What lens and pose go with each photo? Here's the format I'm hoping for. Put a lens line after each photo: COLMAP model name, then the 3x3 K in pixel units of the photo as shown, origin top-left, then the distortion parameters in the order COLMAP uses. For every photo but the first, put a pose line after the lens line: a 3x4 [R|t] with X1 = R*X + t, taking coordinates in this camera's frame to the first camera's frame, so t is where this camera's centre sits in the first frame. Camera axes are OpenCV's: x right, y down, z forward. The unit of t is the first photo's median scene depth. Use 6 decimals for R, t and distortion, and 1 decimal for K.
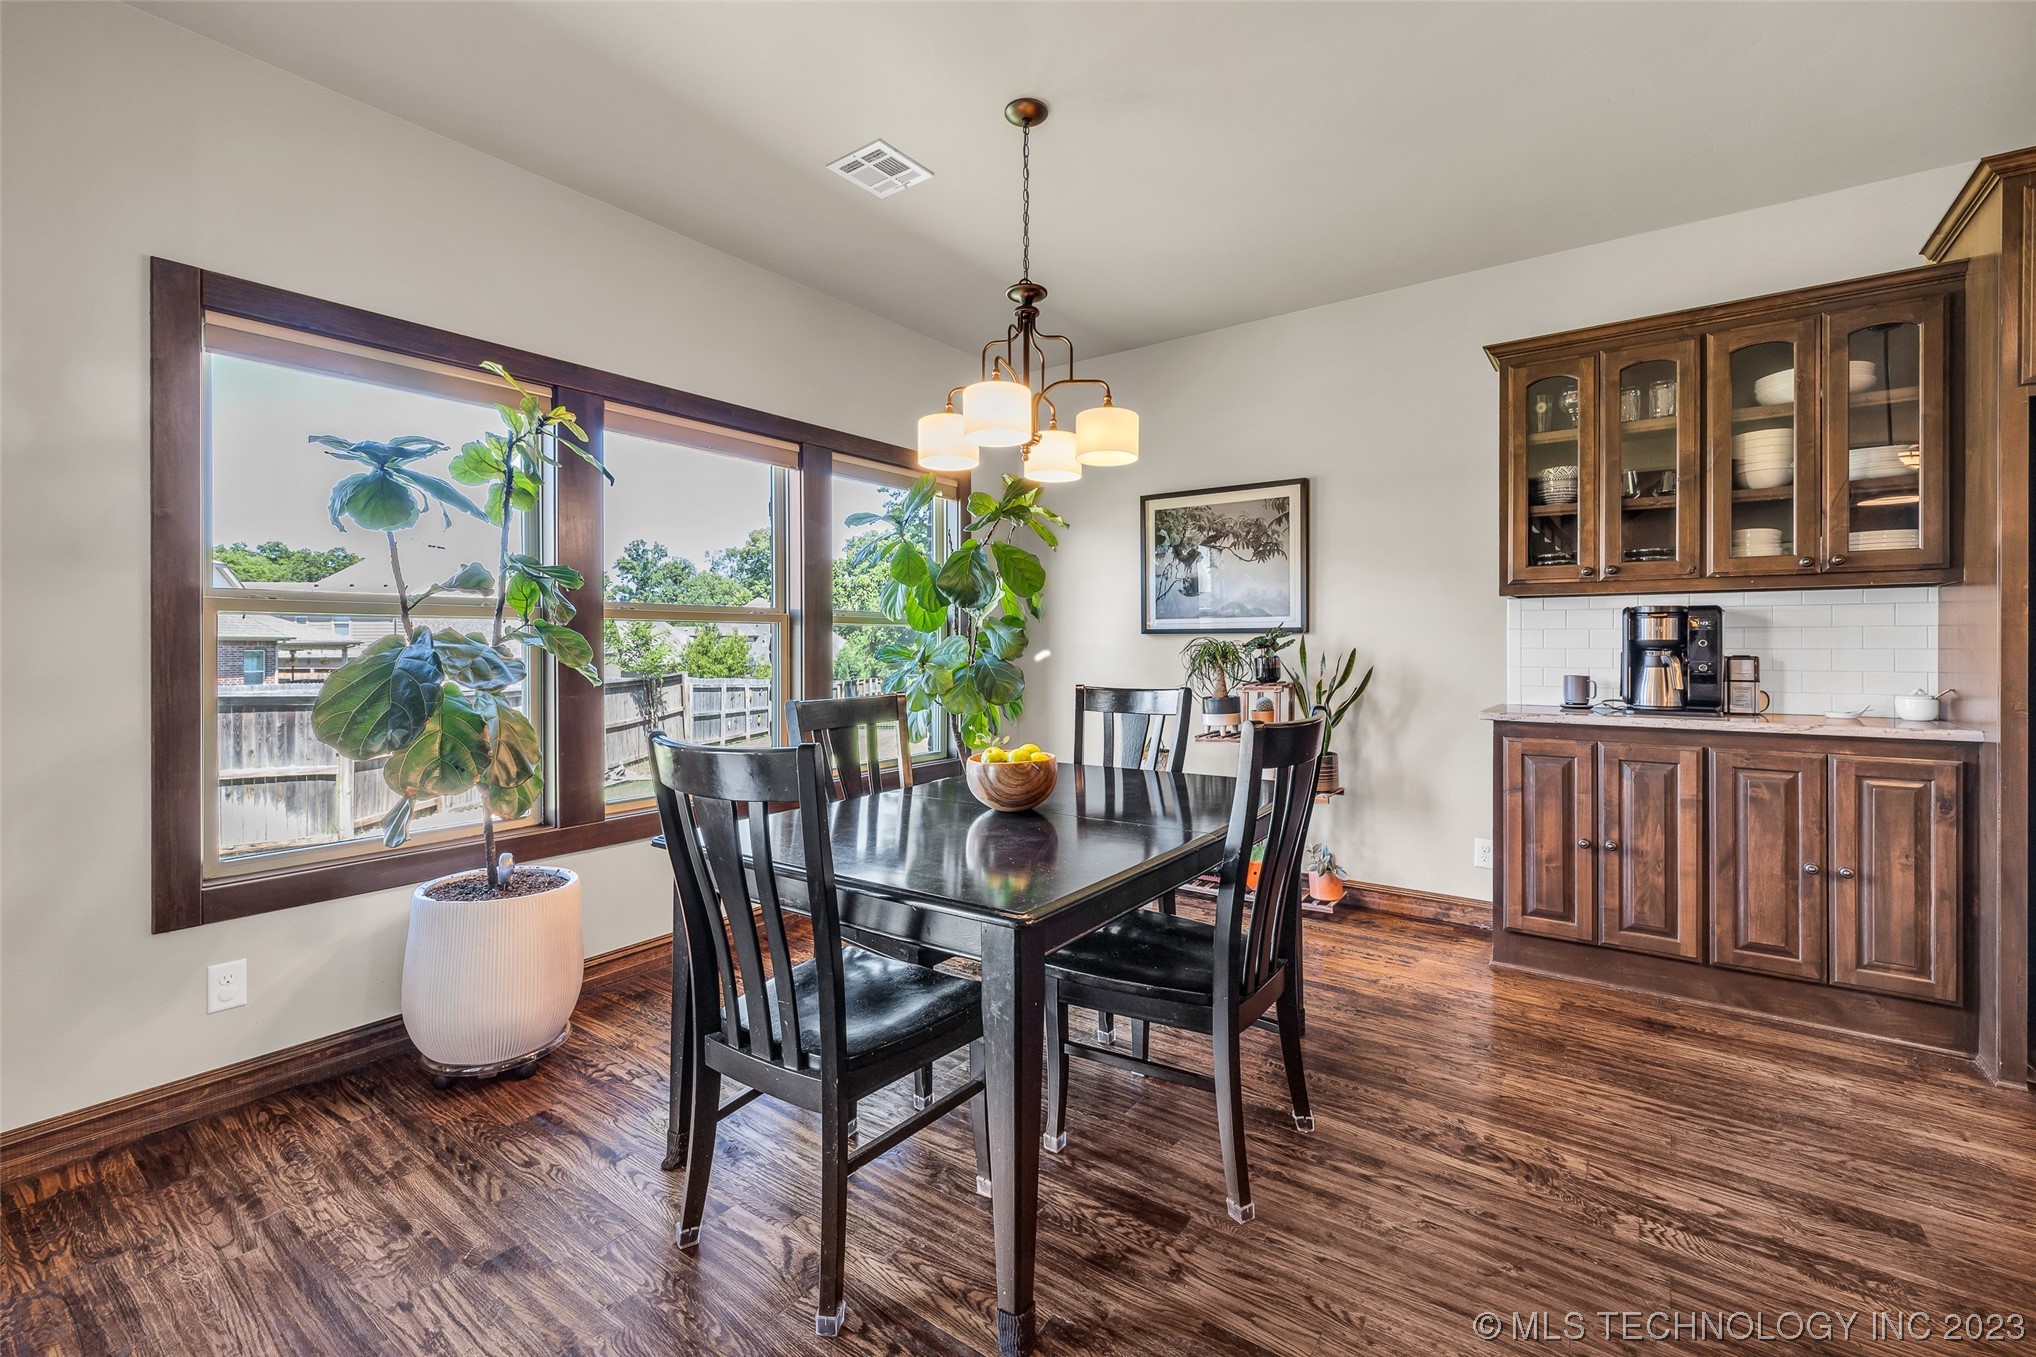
lens RADIAL K [[864.5, 0, 1005.1], [0, 864.5, 646.2], [0, 0, 1]] dist [-0.001547, -0.000344]
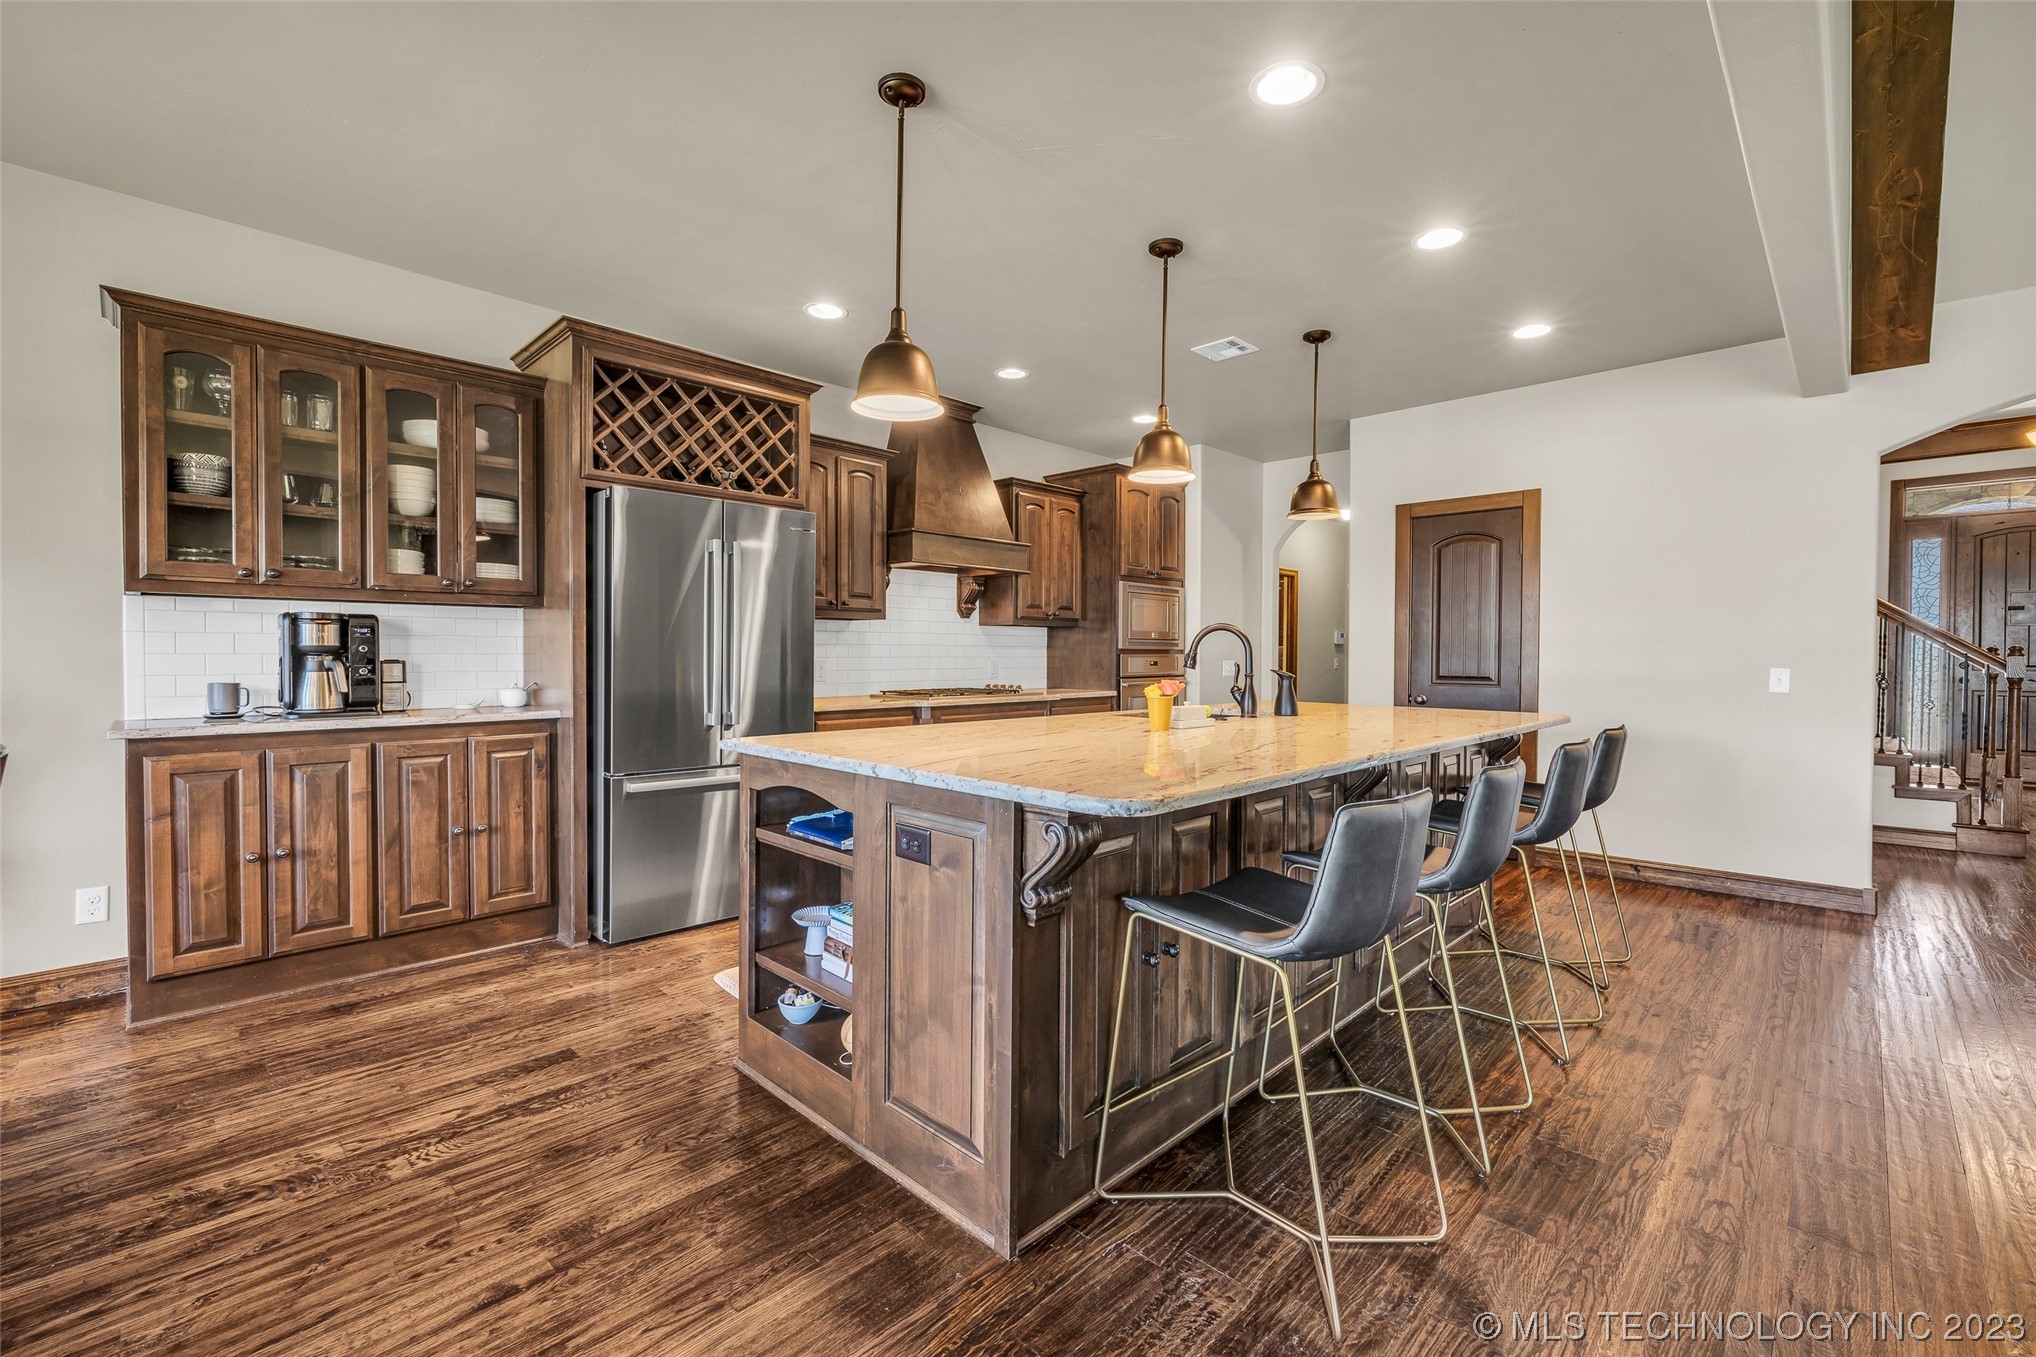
lens RADIAL K [[864.5, 0, 1014.5], [0, 864.5, 669.0], [0, 0, 1]] dist [-0.001547, -0.000344]
pose [[0.140079, -0.015825, 0.990014, -0.167156], [-0.000284, 0.999872, 0.016023, 0.004625], [-0.990140, -0.002526, 0.140057, 0.033005]]
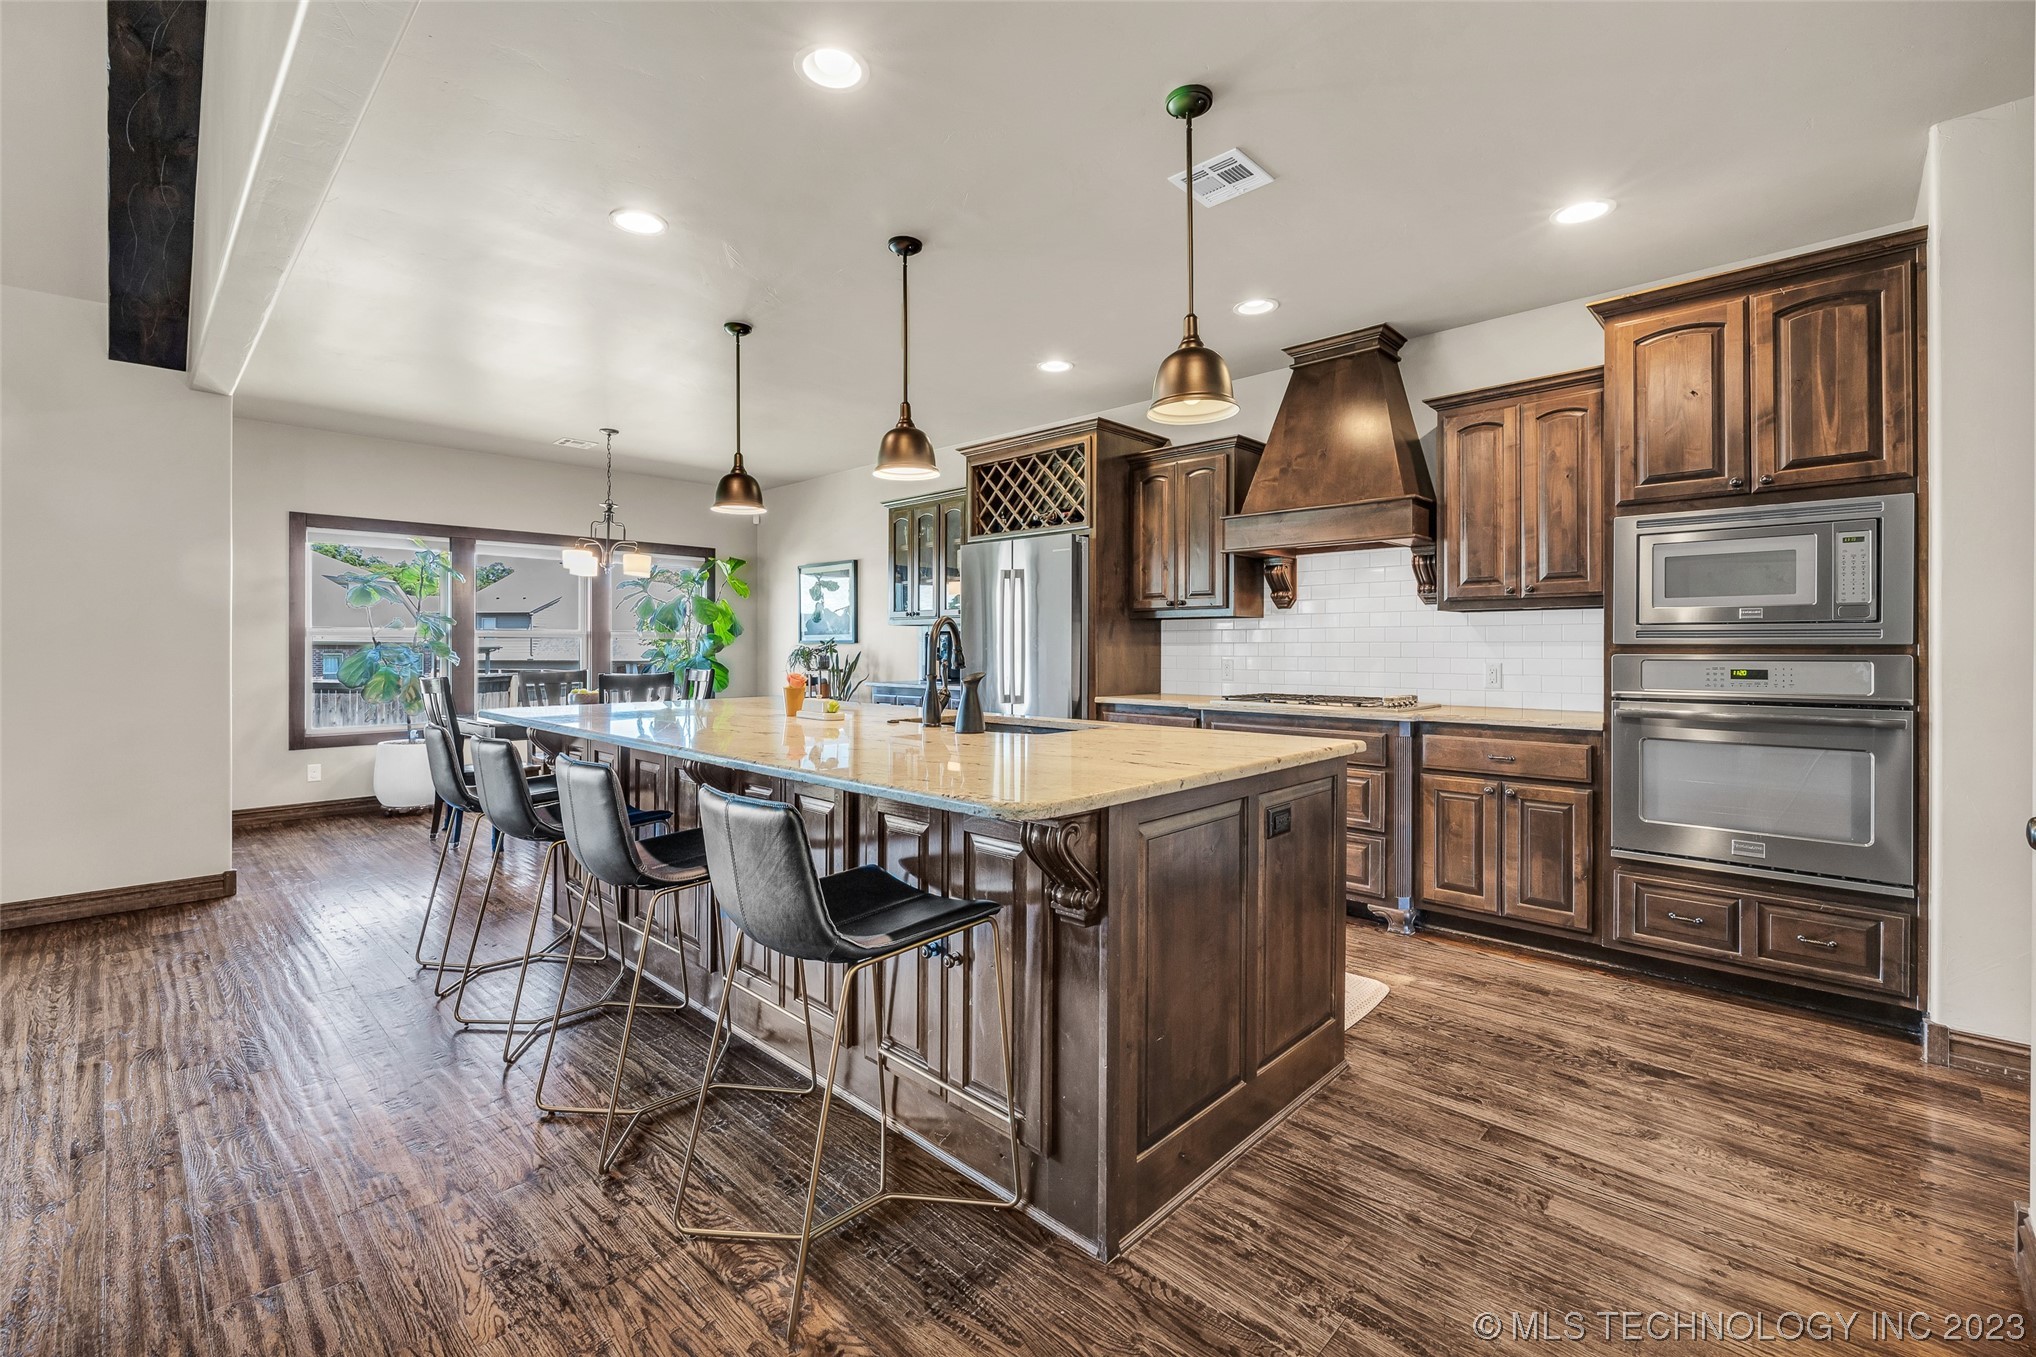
lens RADIAL K [[864.5, 0, 1024.9], [0, 864.5, 647.7], [0, 0, 1]] dist [-0.001547, -0.000344]
pose [[0.992492, 0.005825, -0.122174, 1.370913], [-0.006703, 0.999955, -0.006777, 0.007436], [0.122129, 0.007546, 0.992486, -1.166574]]
